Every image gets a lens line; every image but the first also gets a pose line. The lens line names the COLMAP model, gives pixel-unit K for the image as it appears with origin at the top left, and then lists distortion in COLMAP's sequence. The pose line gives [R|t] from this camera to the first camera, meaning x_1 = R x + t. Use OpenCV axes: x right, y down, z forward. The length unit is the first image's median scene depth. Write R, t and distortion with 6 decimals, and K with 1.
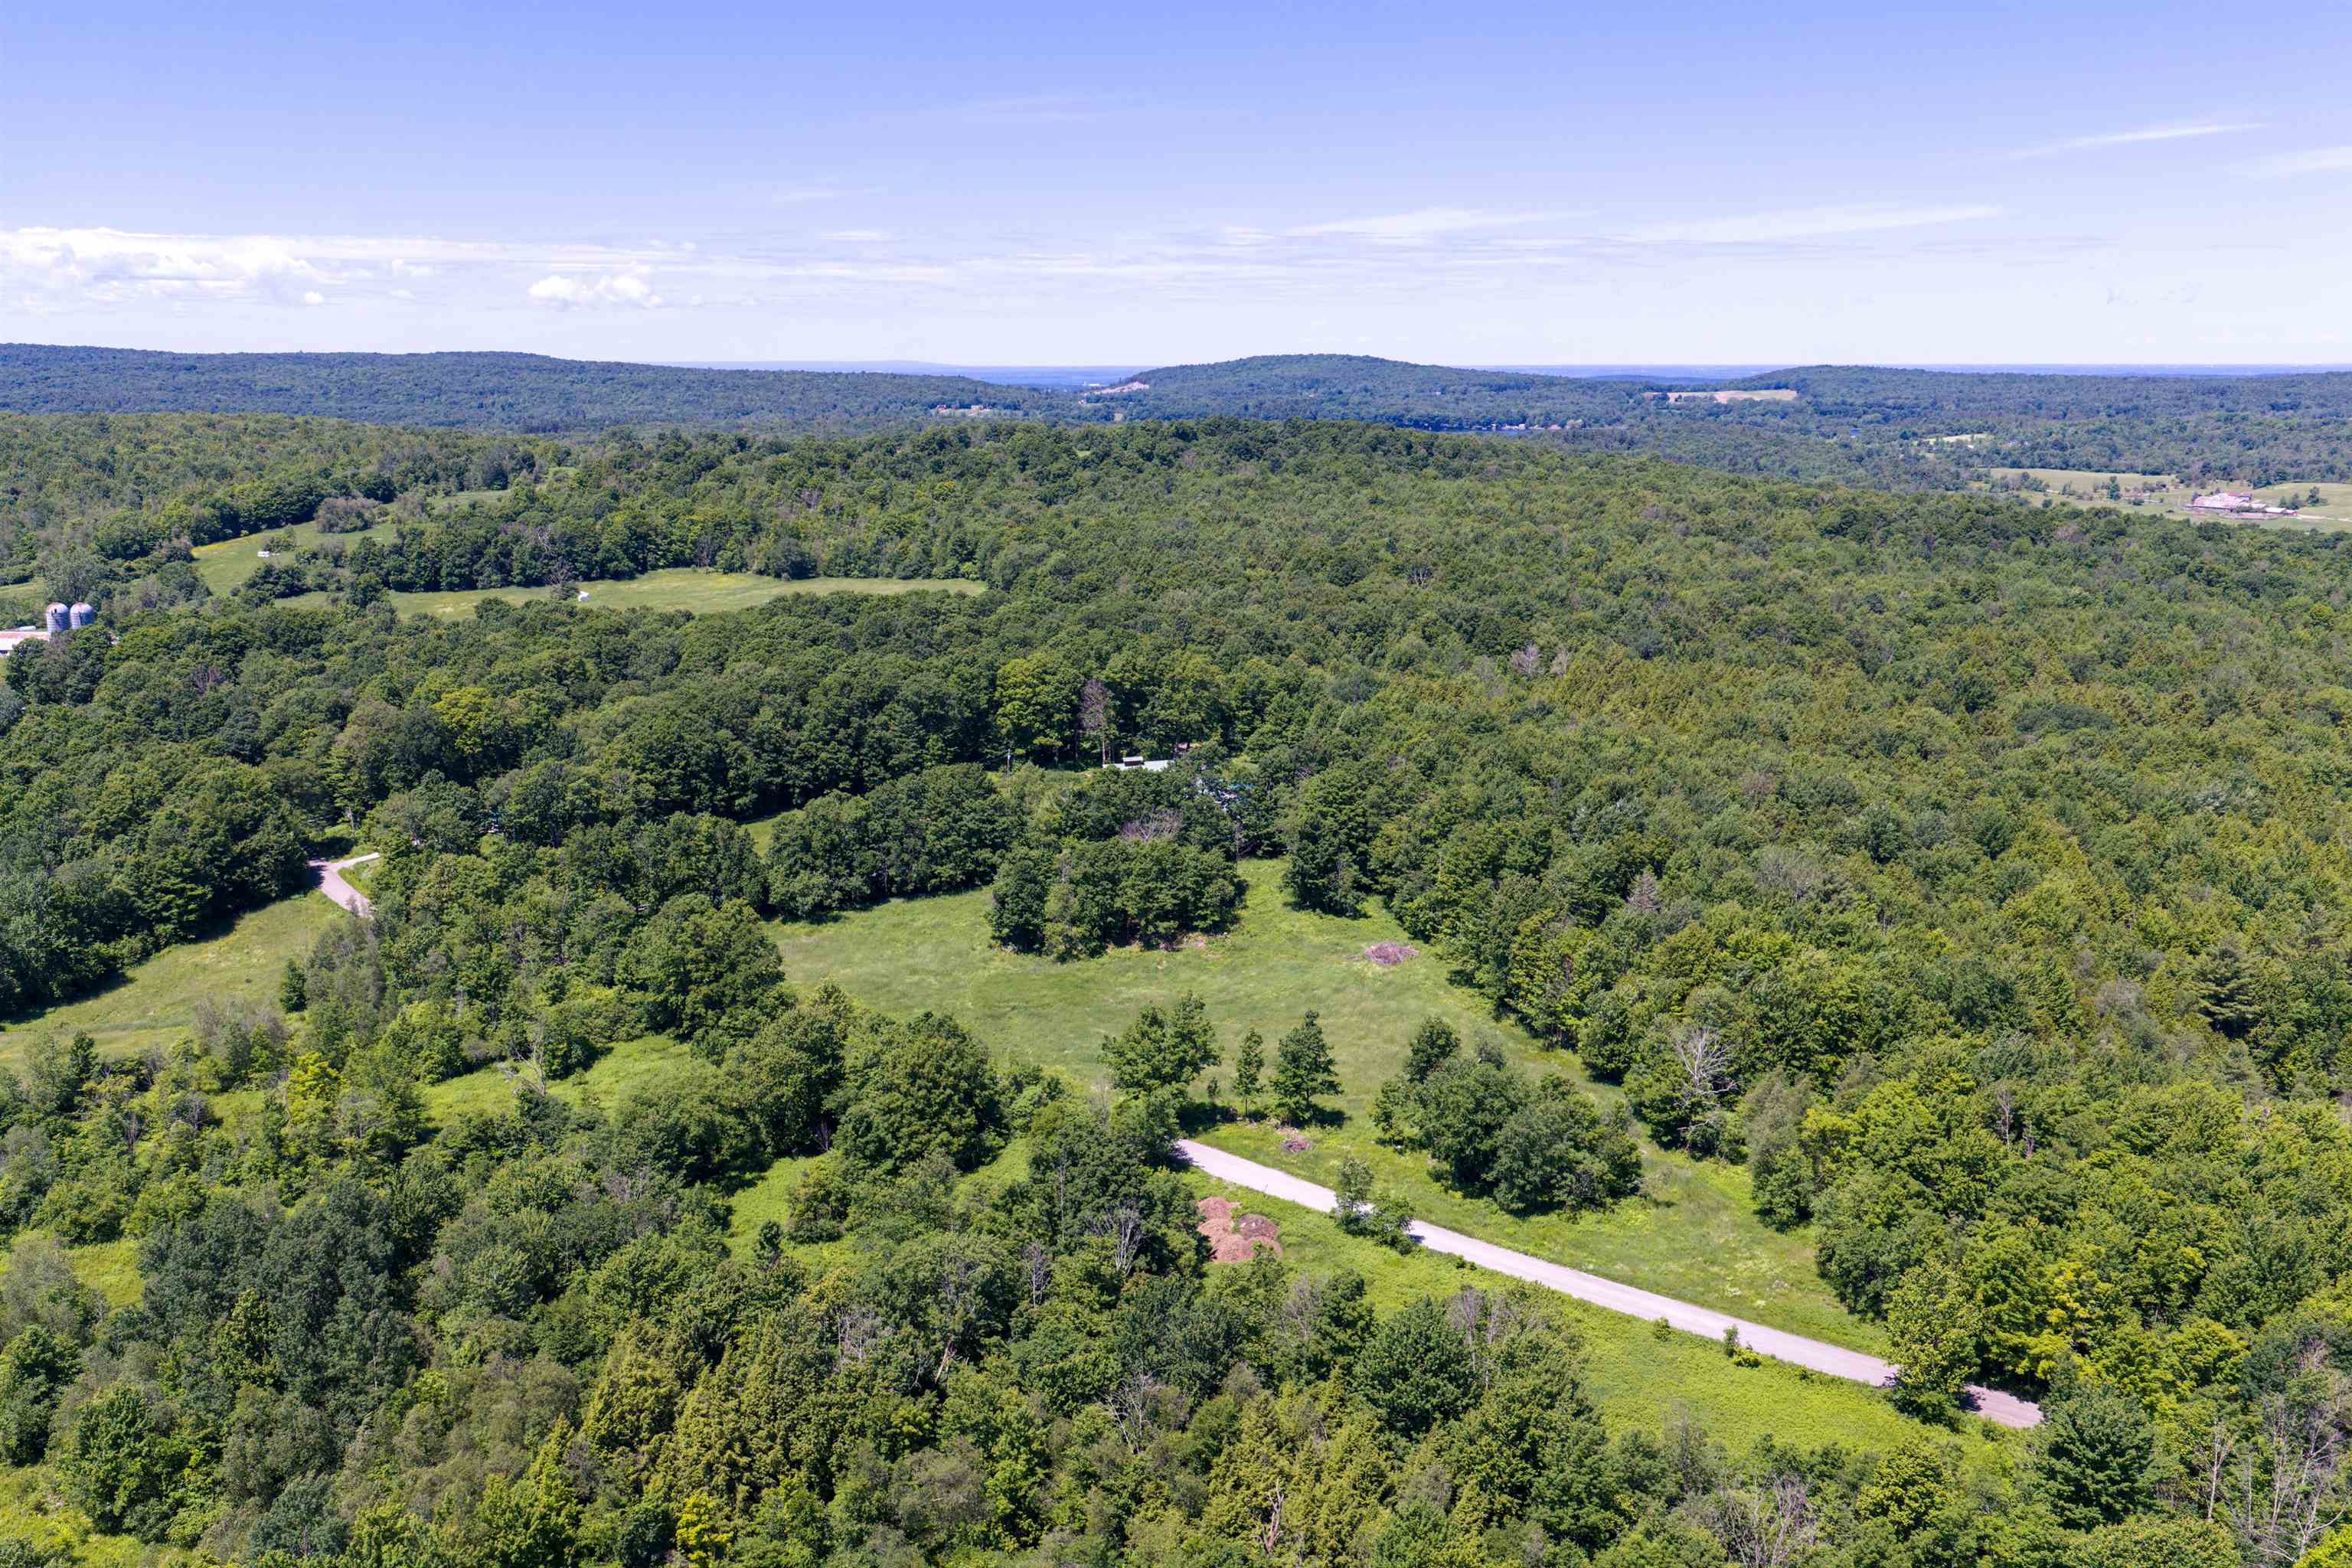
lens RADIAL K [[1949.0, 0, 1179.6], [0, 1949.0, 785.5], [0, 0, 1]] dist [0.023839, -0.042850]
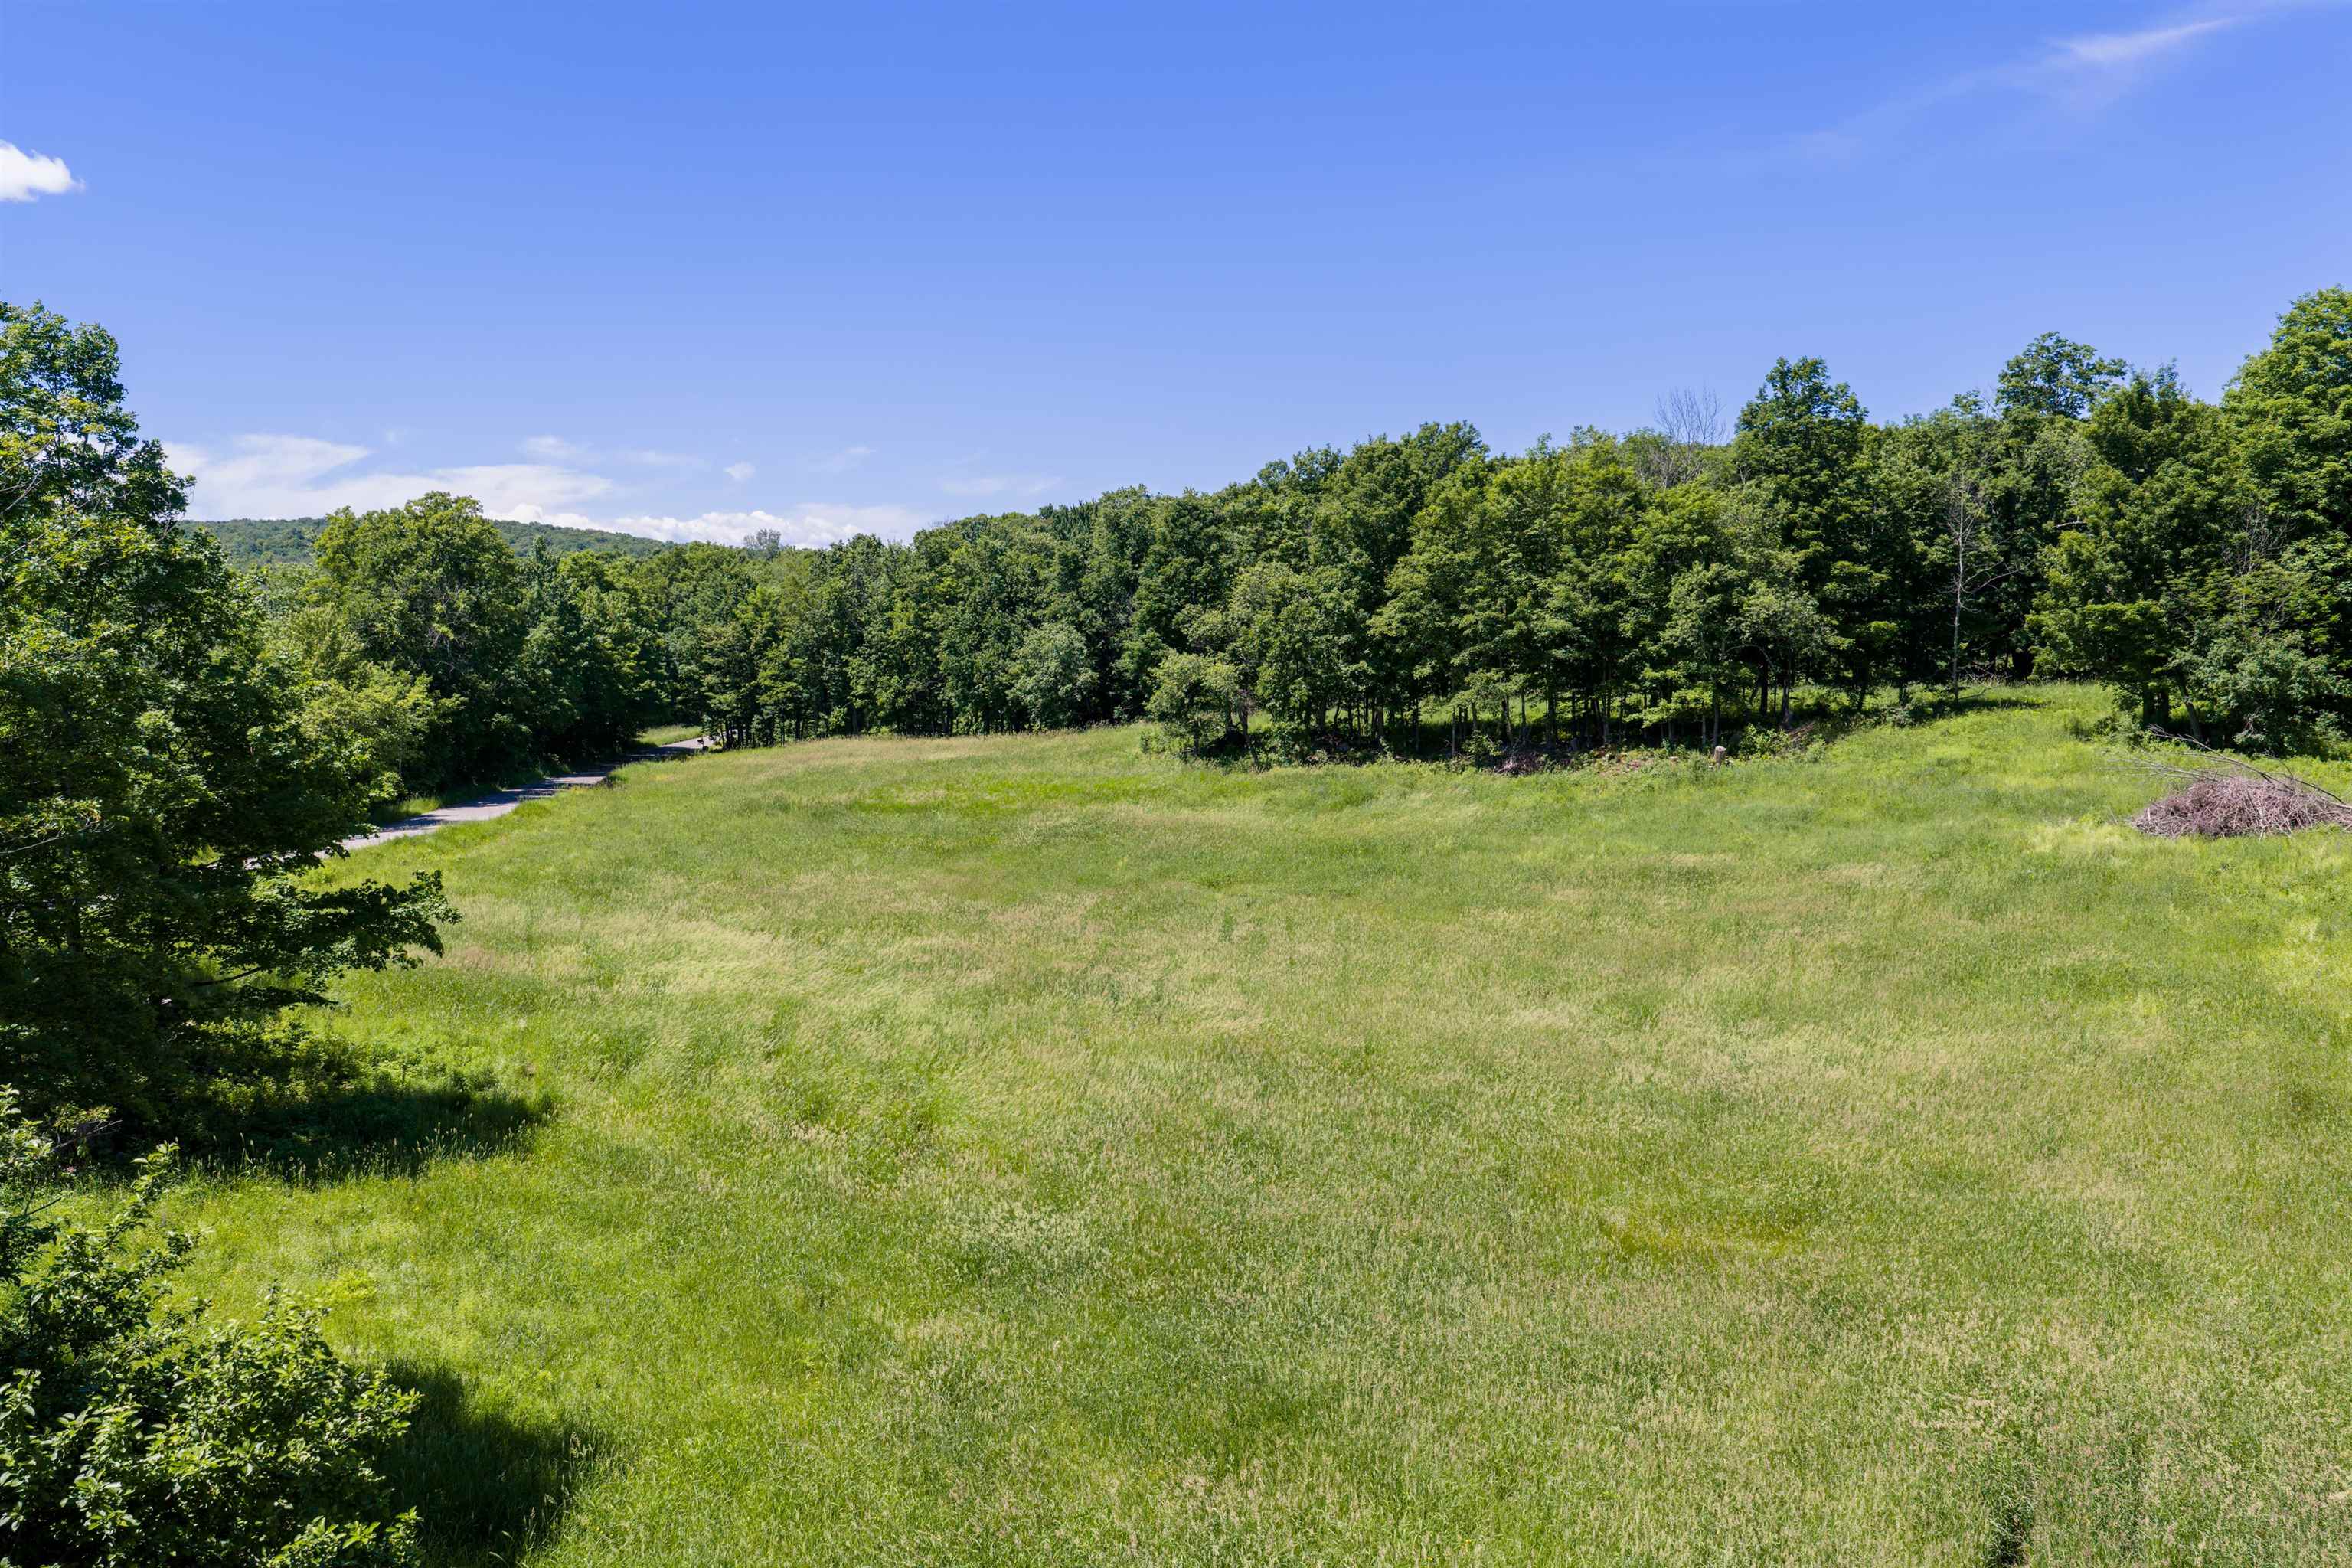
lens RADIAL K [[1949.0, 0, 1190.2], [0, 1949.0, 785.5], [0, 0, 1]] dist [0.023839, -0.042850]
pose [[0.697767, 0.061431, -0.713686, 0.163515], [-0.151441, 0.986447, -0.063154, 0.103145], [0.700134, 0.152149, 0.697613, 0.681462]]
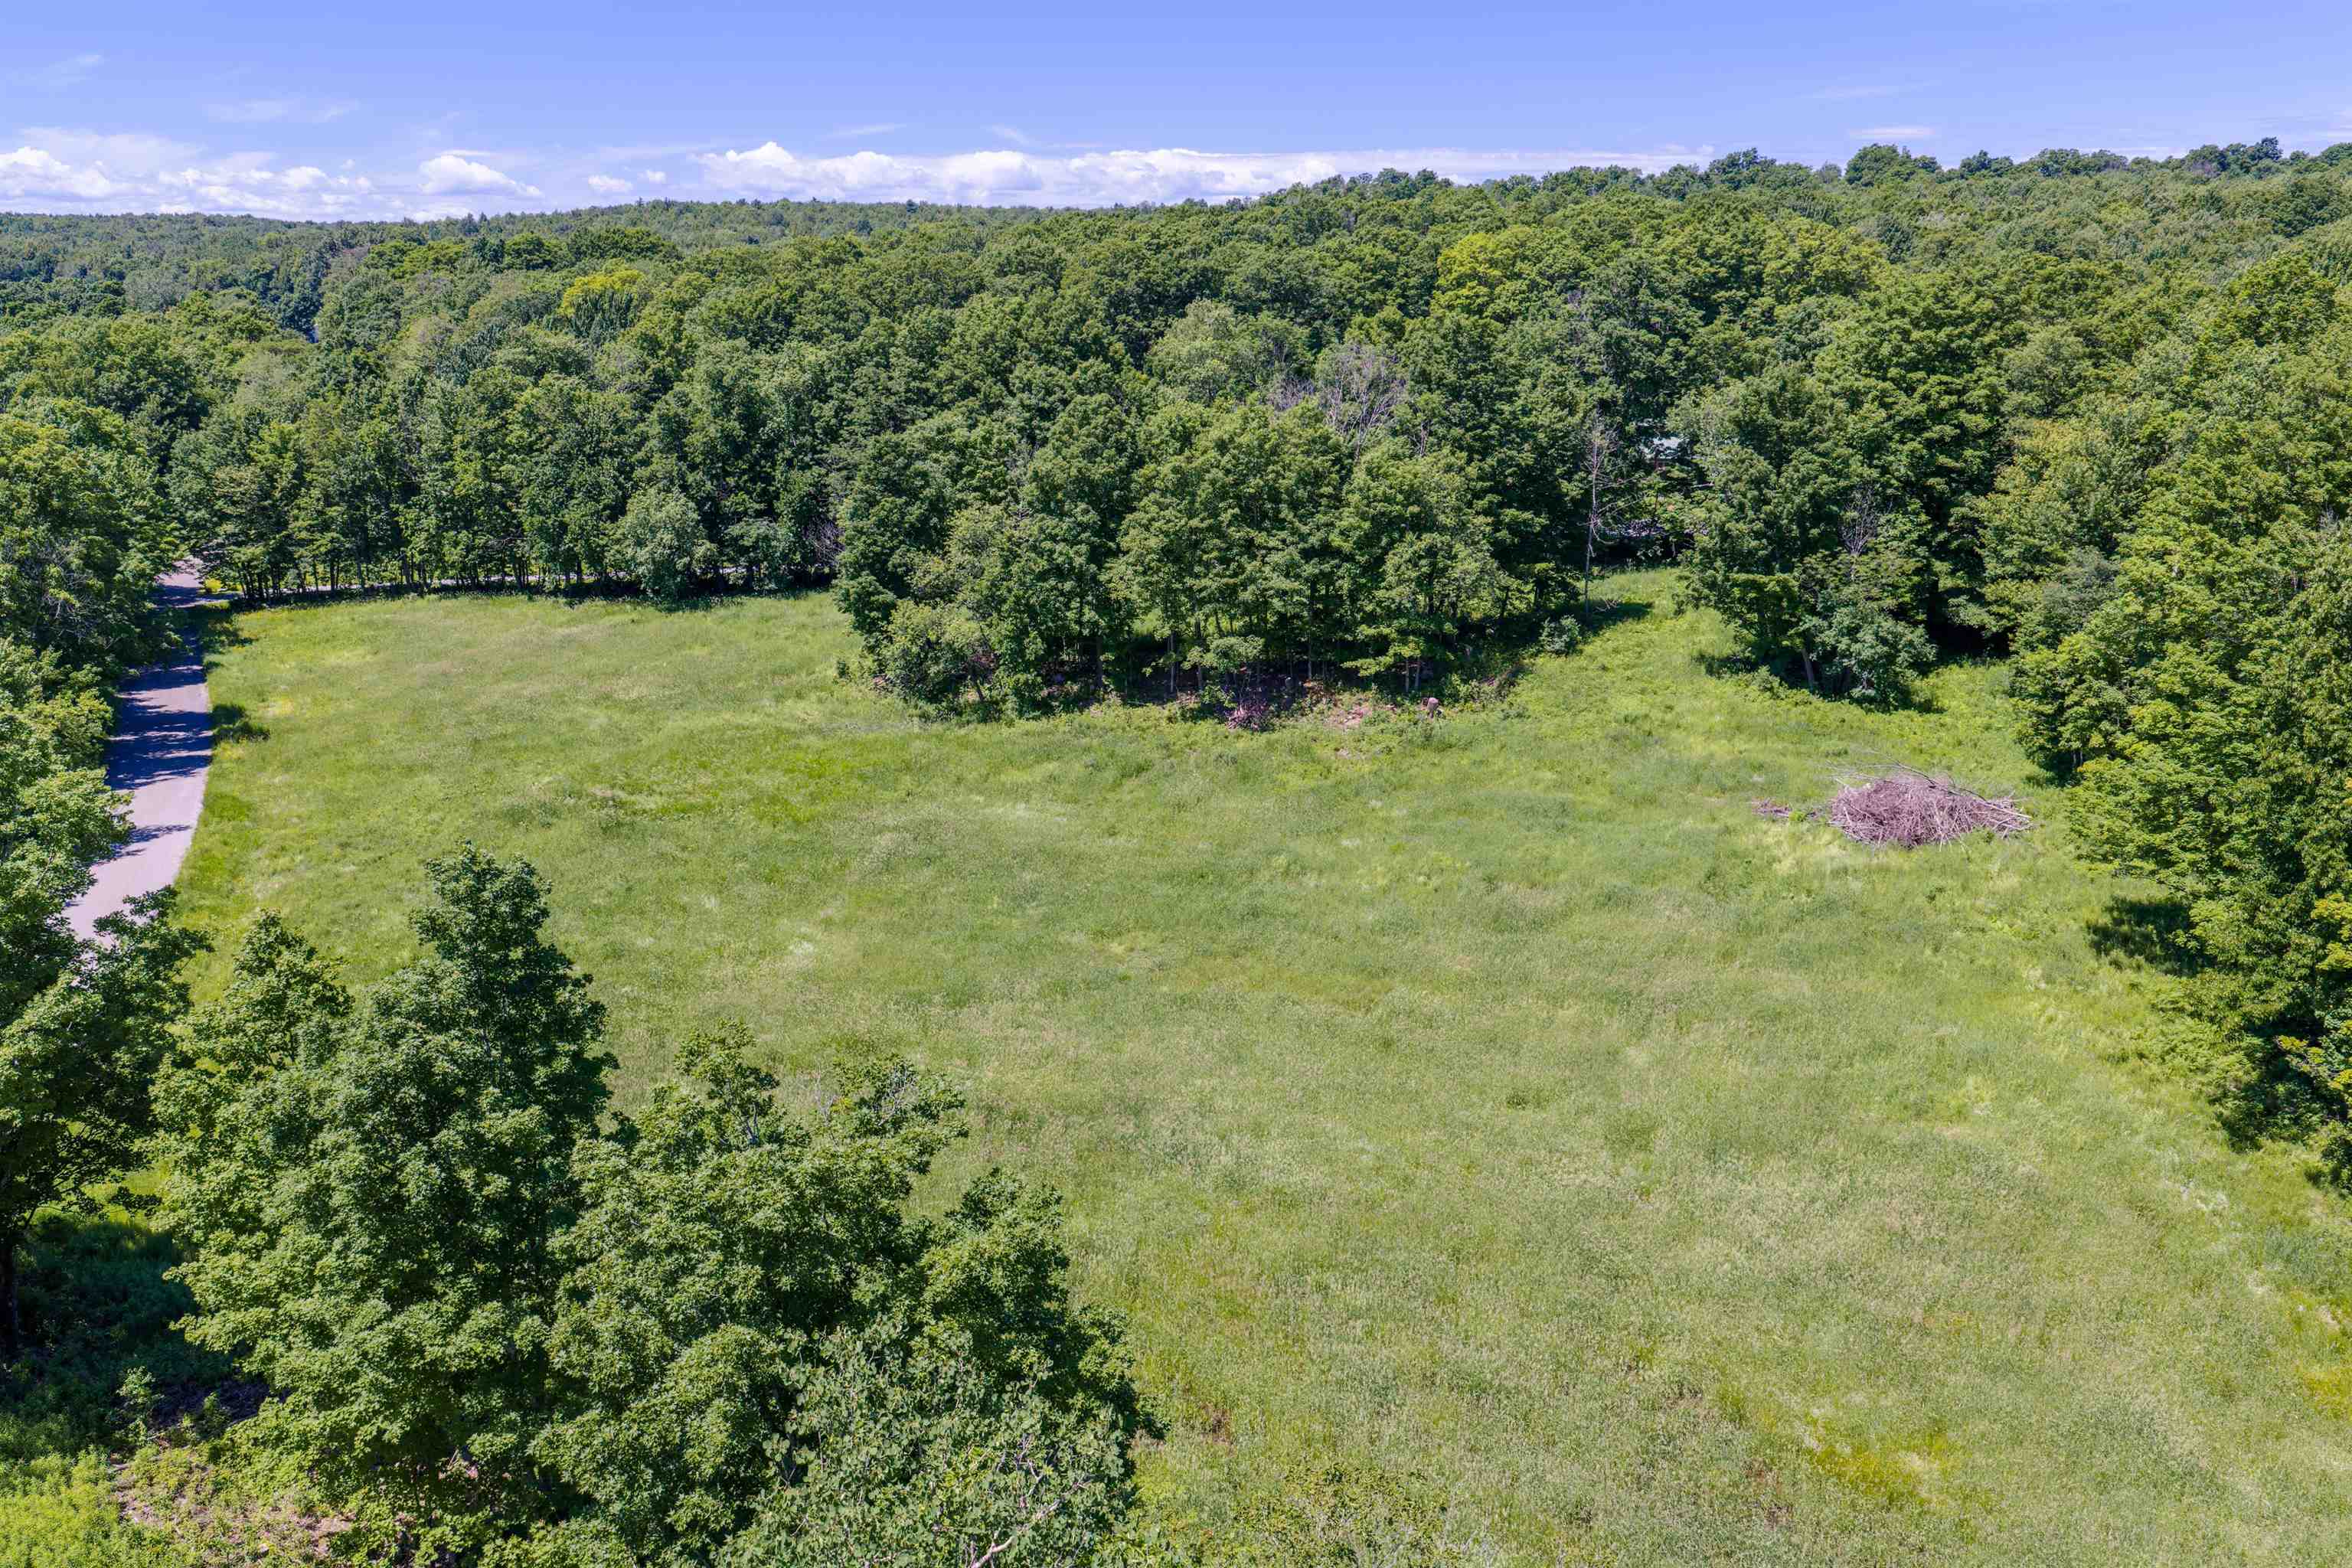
lens RADIAL K [[1949.0, 0, 1187.5], [0, 1949.0, 783.2], [0, 0, 1]] dist [0.023839, -0.042850]
pose [[0.883216, 0.120141, -0.453316, 0.127024], [-0.101320, 0.992683, 0.065680, 0.066623], [0.457891, -0.012080, 0.888927, 0.632744]]
